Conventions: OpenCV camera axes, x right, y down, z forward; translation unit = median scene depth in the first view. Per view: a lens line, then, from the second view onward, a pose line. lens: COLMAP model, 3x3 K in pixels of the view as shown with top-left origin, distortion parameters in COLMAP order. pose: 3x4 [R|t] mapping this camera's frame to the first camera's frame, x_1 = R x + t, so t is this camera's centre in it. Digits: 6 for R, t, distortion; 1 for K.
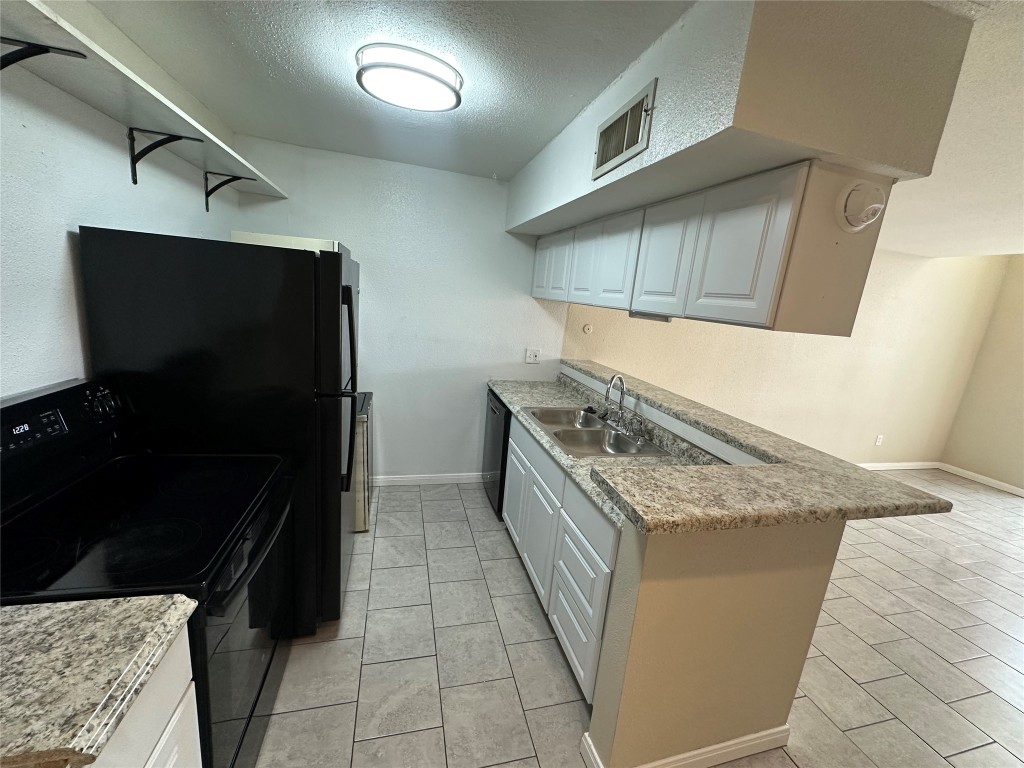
lens RADIAL K [[409.1, 0, 510.5], [0, 409.1, 382.7], [0, 0, 1]] dist [-0.003388, 0.000418]
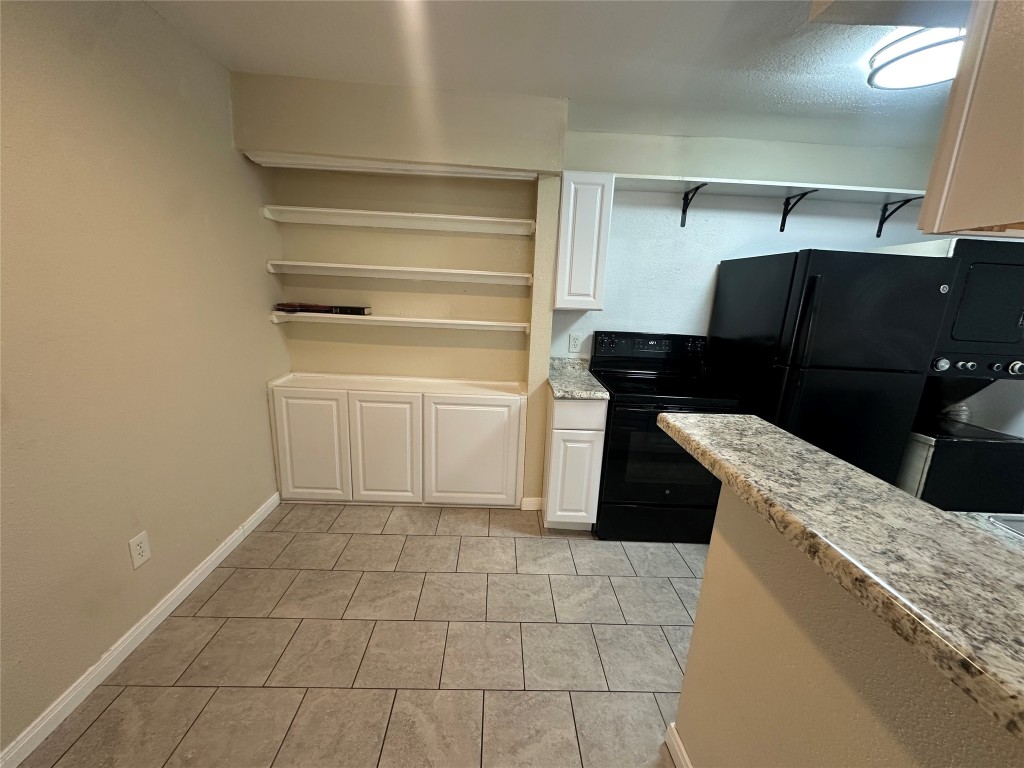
lens RADIAL K [[409.1, 0, 510.5], [0, 409.1, 382.7], [0, 0, 1]] dist [-0.003388, 0.000418]
pose [[-0.219549, 0.119448, -0.968262, 1.285347], [-0.270244, 0.946194, 0.178002, 0.116836], [0.937425, 0.300747, -0.175456, 0.596919]]
